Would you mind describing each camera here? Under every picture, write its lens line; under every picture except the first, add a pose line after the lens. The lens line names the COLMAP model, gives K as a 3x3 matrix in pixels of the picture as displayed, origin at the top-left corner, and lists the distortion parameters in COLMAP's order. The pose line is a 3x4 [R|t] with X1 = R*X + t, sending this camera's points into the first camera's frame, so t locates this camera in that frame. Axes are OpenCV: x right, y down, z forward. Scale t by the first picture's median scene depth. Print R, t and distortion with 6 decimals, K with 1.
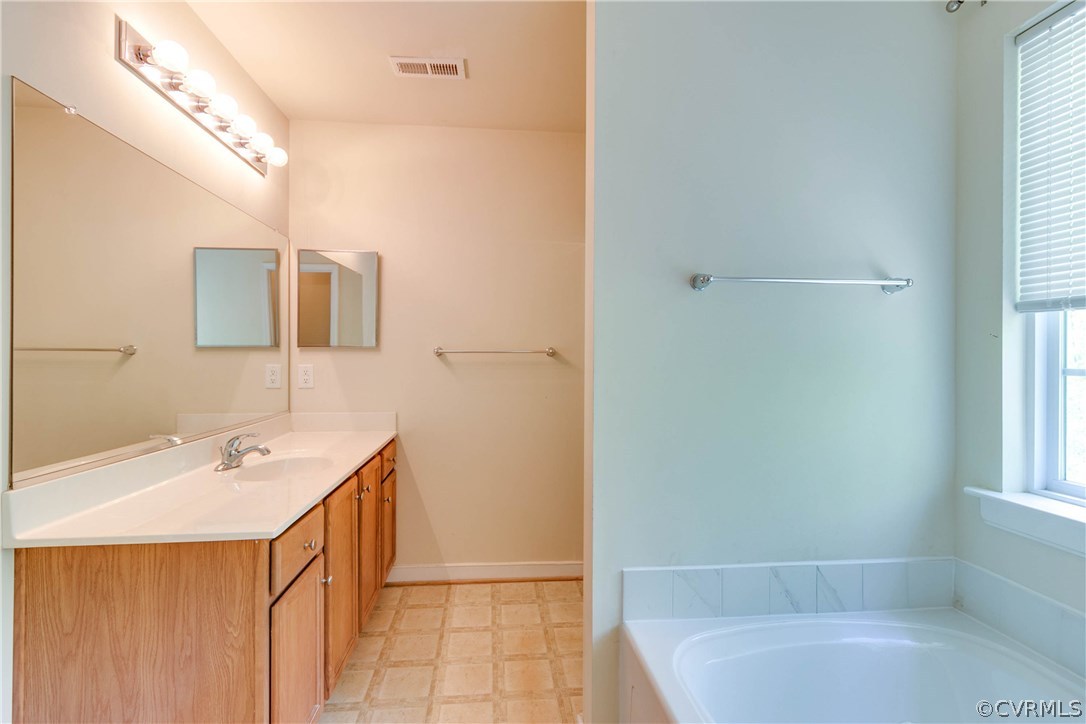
lens RADIAL K [[513.7, 0, 538.9], [0, 513.7, 357.1], [0, 0, 1]] dist [0.003168, 0.001050]
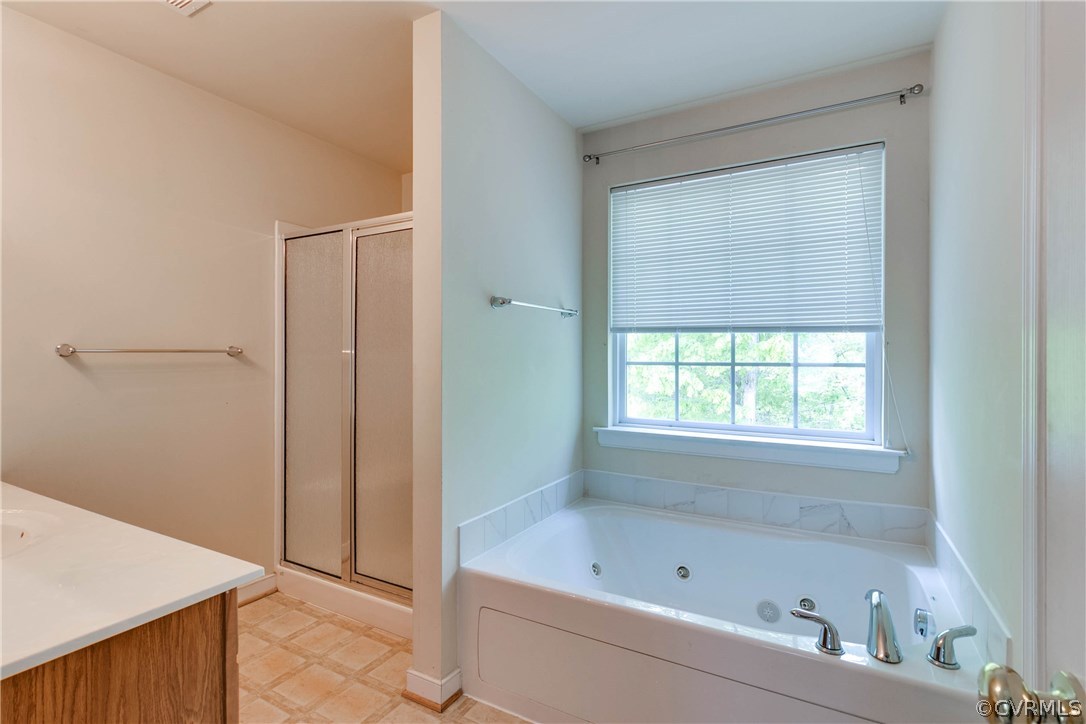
lens RADIAL K [[513.7, 0, 534.8], [0, 513.7, 359.3], [0, 0, 1]] dist [0.003168, 0.001050]
pose [[0.577210, -0.010510, 0.816528, -0.775110], [0.003667, 0.999940, 0.010279, -0.007092], [-0.816587, -0.002938, 0.577214, 0.125635]]
